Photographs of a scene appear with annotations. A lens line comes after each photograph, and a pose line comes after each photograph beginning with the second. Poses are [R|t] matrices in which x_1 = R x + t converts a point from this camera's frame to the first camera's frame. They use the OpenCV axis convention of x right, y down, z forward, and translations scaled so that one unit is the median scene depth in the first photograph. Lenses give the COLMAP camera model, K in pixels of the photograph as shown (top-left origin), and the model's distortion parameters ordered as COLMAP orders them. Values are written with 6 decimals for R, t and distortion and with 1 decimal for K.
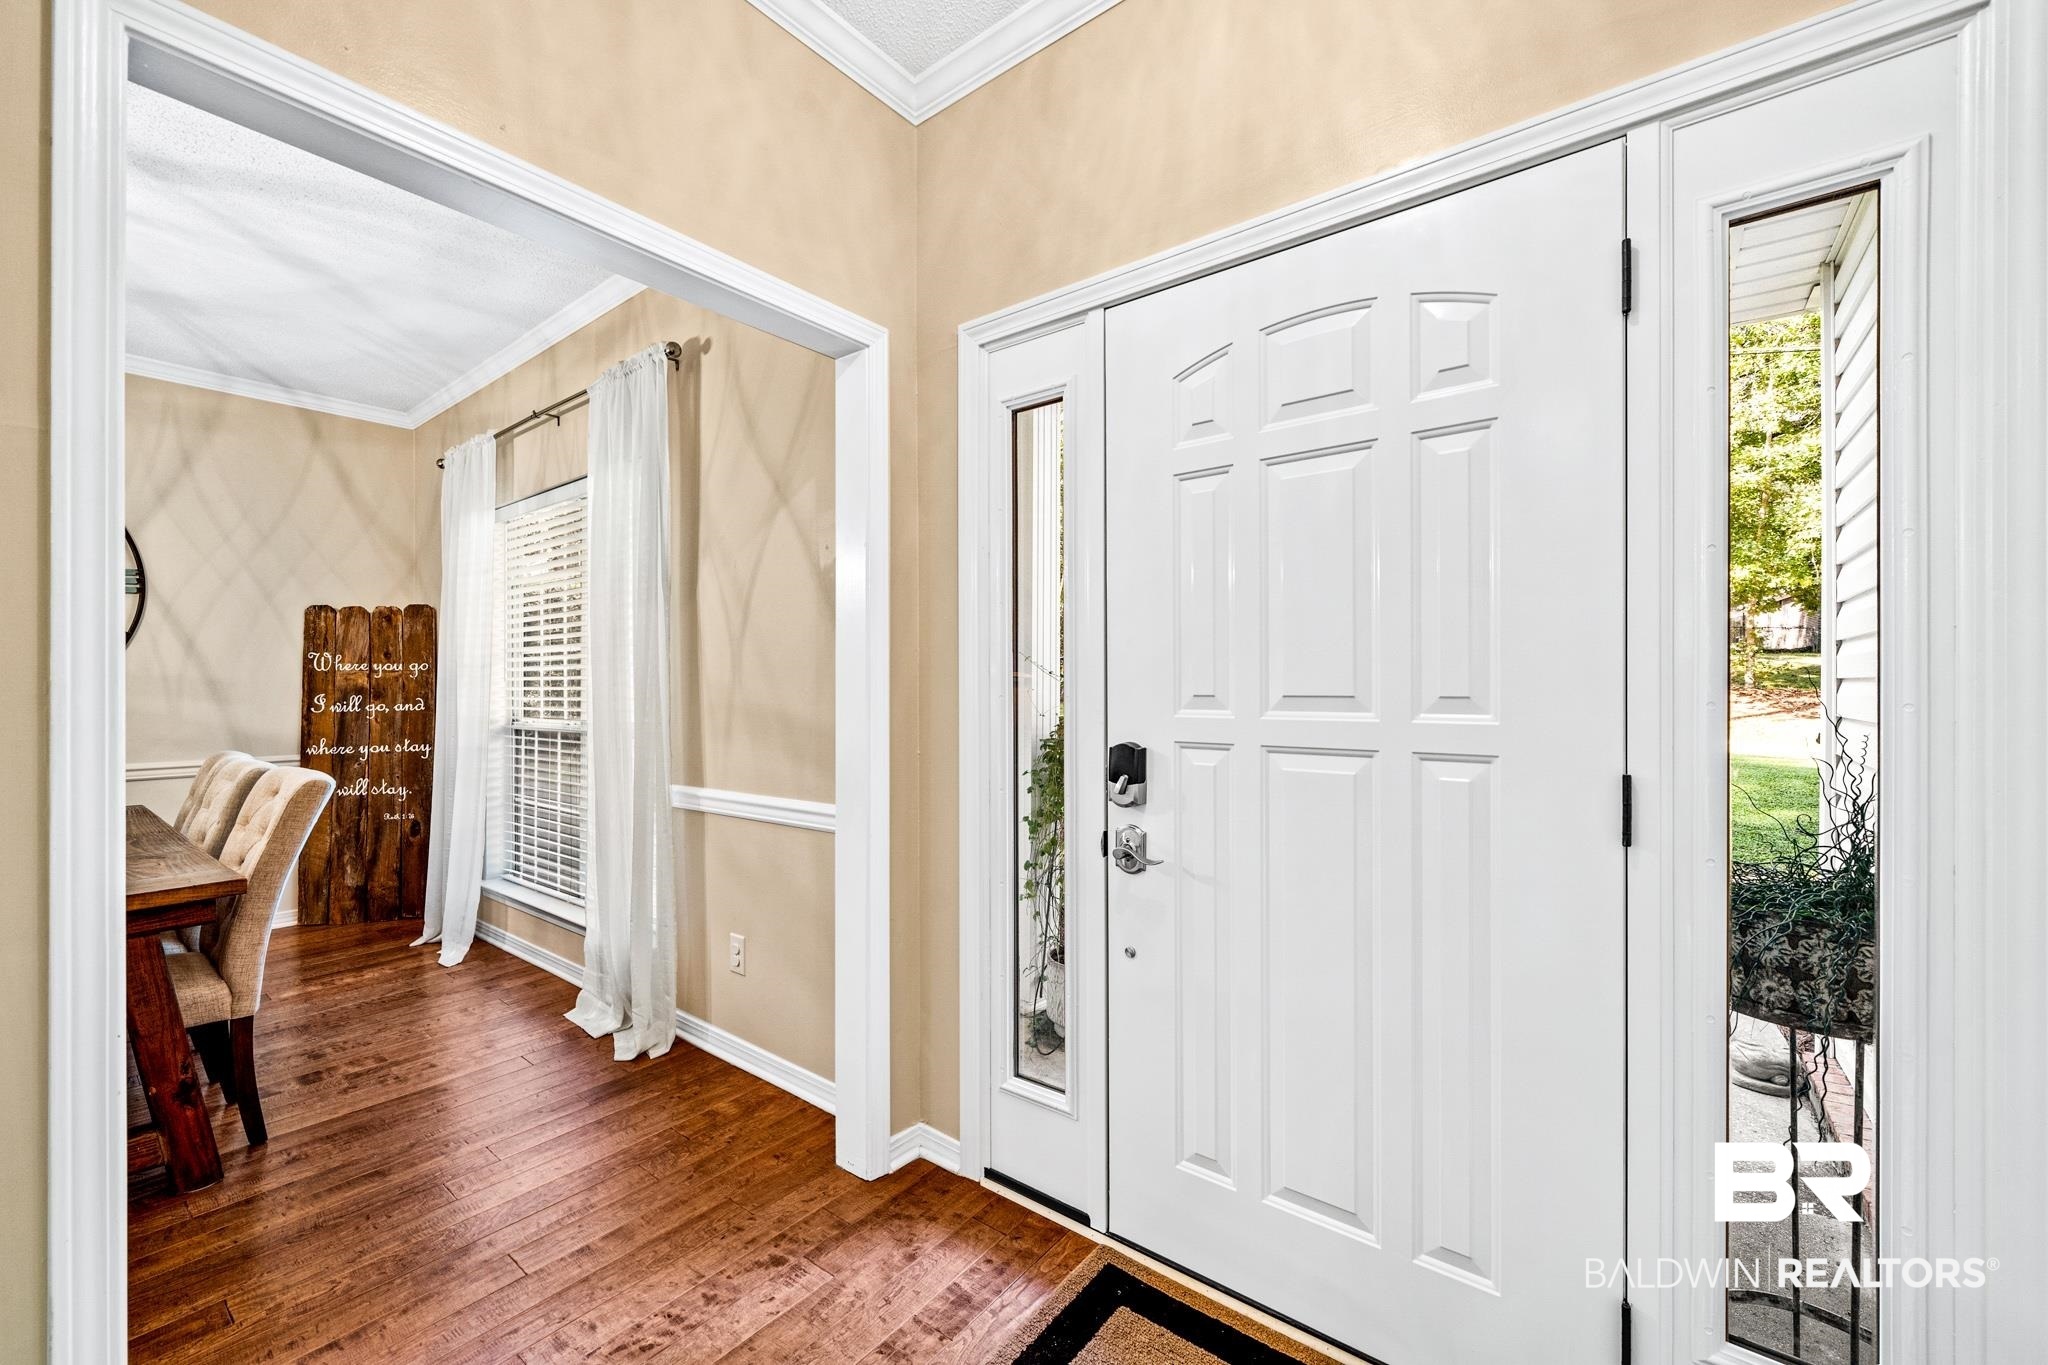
lens RADIAL K [[813.6, 0, 1020.3], [0, 813.6, 677.9], [0, 0, 1]] dist [-0.005262, 0.000499]
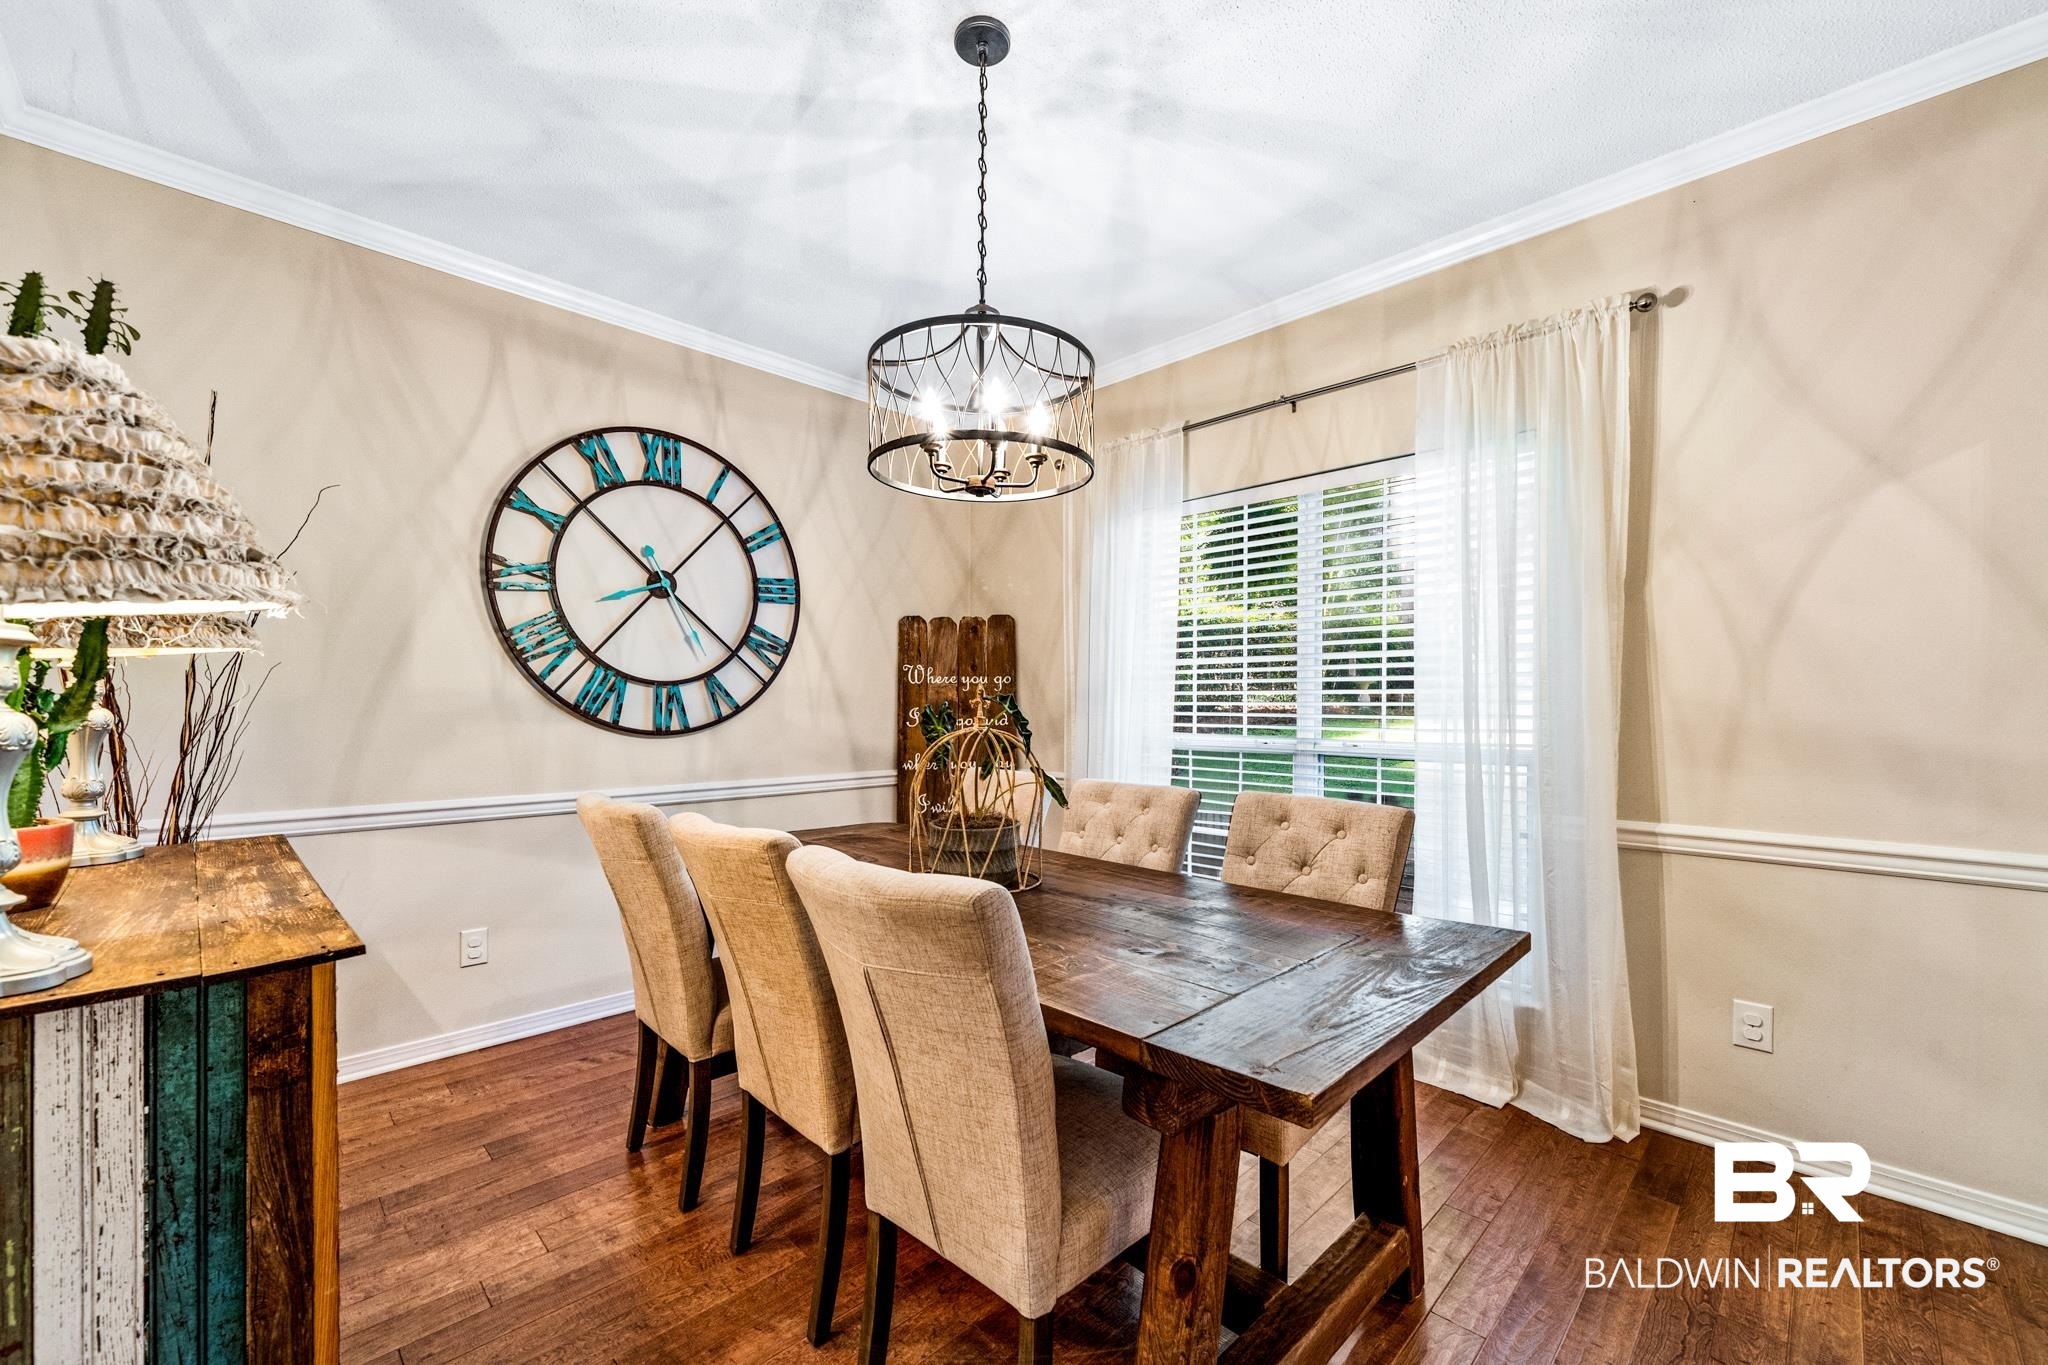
lens RADIAL K [[813.6, 0, 1031.5], [0, 813.6, 696.0], [0, 0, 1]] dist [-0.005262, 0.000499]
pose [[0.991343, 0.004241, -0.131229, -0.618184], [-0.003725, 0.999984, 0.004175, 0.001407], [0.131245, -0.003650, 0.991343, 0.053655]]
